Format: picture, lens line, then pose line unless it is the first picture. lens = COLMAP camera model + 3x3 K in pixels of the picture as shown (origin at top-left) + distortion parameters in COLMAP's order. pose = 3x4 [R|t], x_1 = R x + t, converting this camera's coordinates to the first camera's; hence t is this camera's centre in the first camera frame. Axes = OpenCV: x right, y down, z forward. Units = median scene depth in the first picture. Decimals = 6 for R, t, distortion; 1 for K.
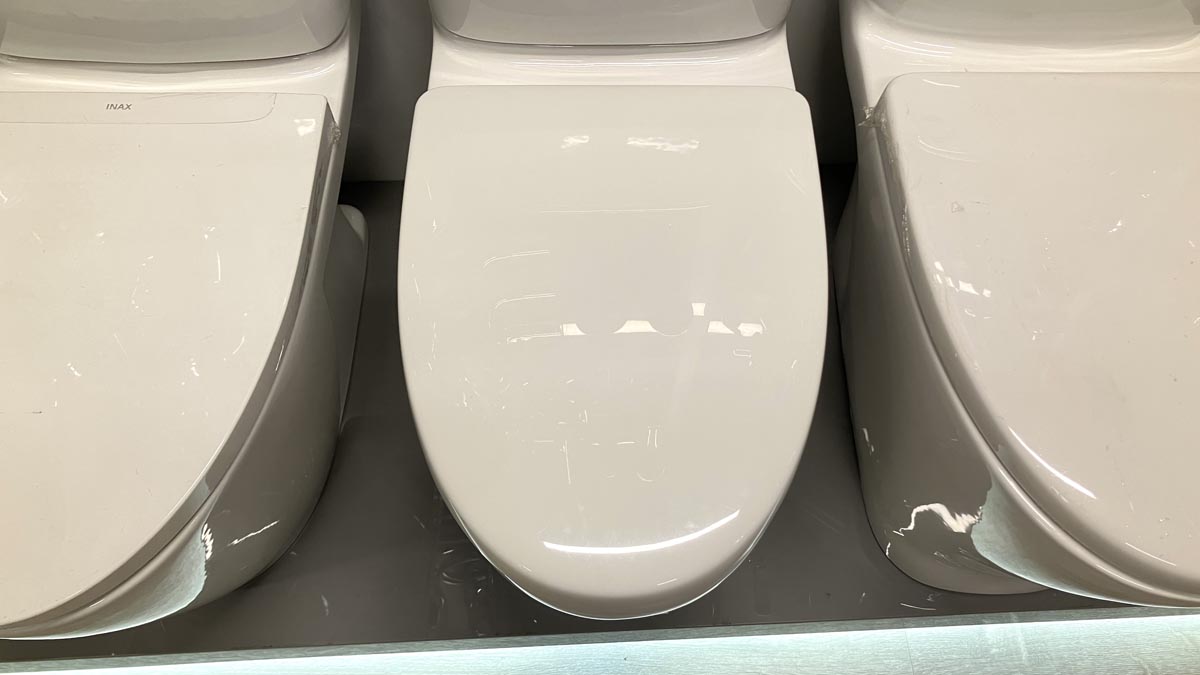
lens RADIAL K [[1014.2, 0, 584.0], [0, 1014.2, 334.2], [0, 0, 1]] dist [0.003657, -0.000624]
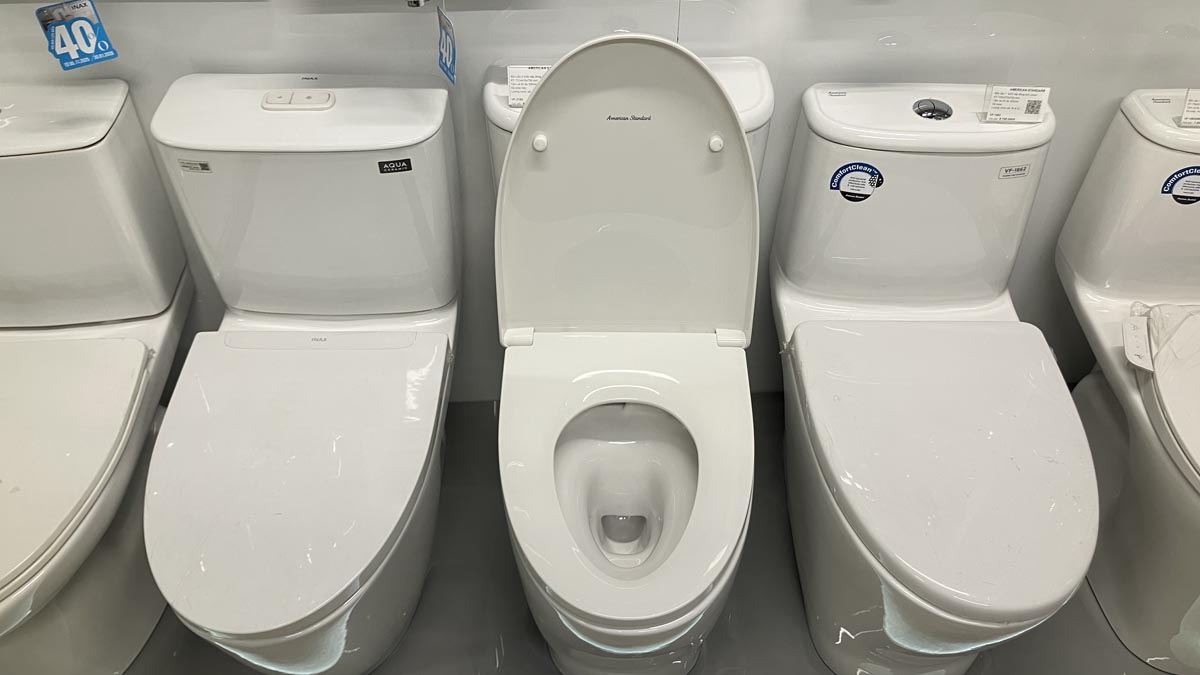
lens RADIAL K [[1014.2, 0, 584.0], [0, 1014.2, 334.2], [0, 0, 1]] dist [0.003657, -0.000624]
pose [[0.999979, 0.000431, -0.006512, -0.025812], [-0.002138, 0.964403, -0.264429, 0.194176], [0.006167, 0.264438, 0.964383, -0.561720]]
